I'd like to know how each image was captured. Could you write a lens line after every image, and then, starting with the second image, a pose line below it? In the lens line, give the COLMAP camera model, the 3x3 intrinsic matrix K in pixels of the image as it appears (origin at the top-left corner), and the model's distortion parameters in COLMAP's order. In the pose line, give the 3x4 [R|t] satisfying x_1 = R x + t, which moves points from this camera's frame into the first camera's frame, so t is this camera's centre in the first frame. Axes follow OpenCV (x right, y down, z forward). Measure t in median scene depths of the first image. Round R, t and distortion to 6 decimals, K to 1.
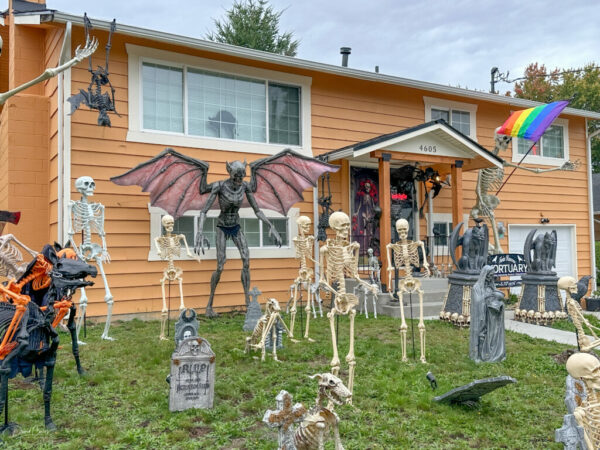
lens RADIAL K [[570.9, 0, 300.0], [0, 570.9, 225.0], [0, 0, 1]] dist [0.144930, -0.000231]
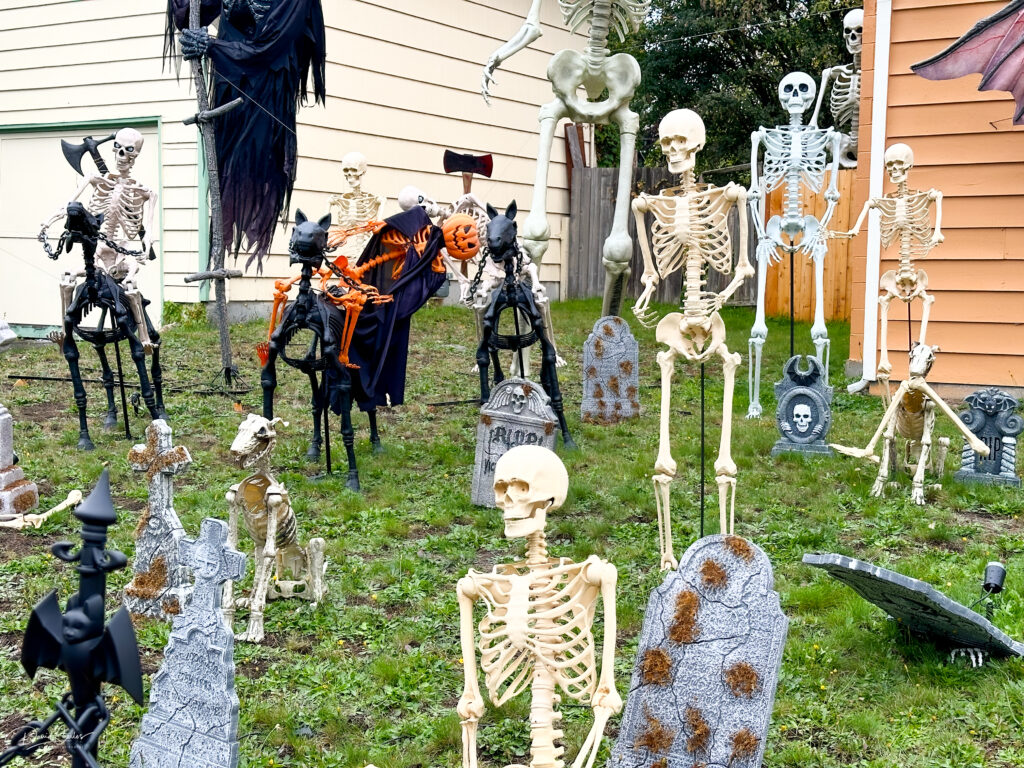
lens RADIAL K [[1430.4, 0, 518.5], [0, 1430.4, 404.9], [0, 0, 1]] dist [0.125186, -0.035720]
pose [[0.439157, 0.100573, -0.892763, 0.519699], [0.019646, 0.992402, 0.121462, 0.031037], [0.898196, -0.070880, 0.433844, 0.231260]]
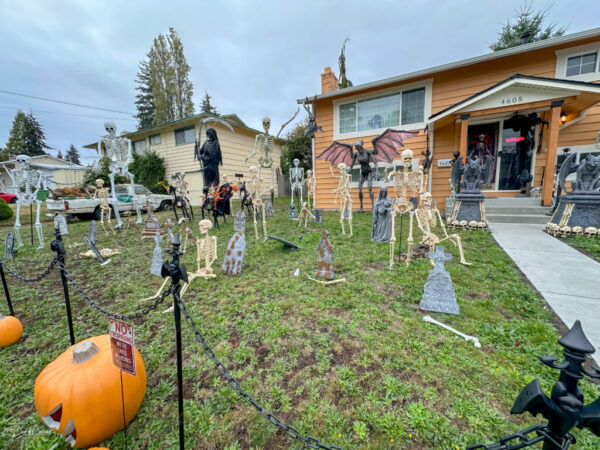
lens RADIAL K [[242.0, 0, 300.0], [0, 242.0, 225.0], [0, 0, 1]] dist [-0.000942, 0.000038]
pose [[0.495954, 0.111420, -0.861171, 0.619562], [0.059667, 0.985017, 0.161806, 0.039884], [0.866296, -0.131632, 0.481875, 0.335364]]
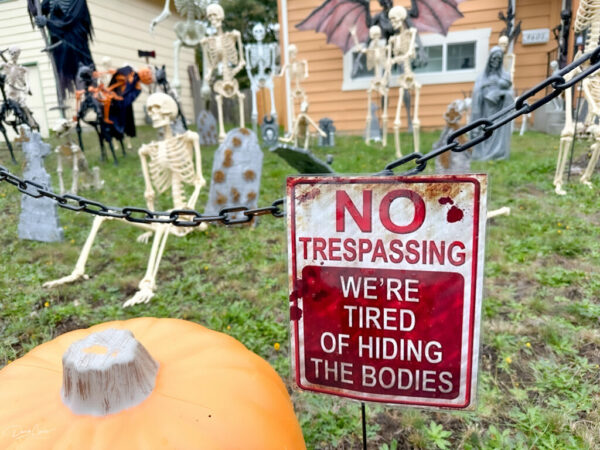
lens RADIAL K [[430.6, 0, 300.0], [0, 430.6, 225.0], [0, 0, 1]] dist [0.056900, -0.085770]
pose [[0.654518, 0.150737, -0.740868, 0.485457], [0.069270, 0.963846, 0.257300, 0.103181], [0.752867, -0.219727, 0.620413, 0.262409]]
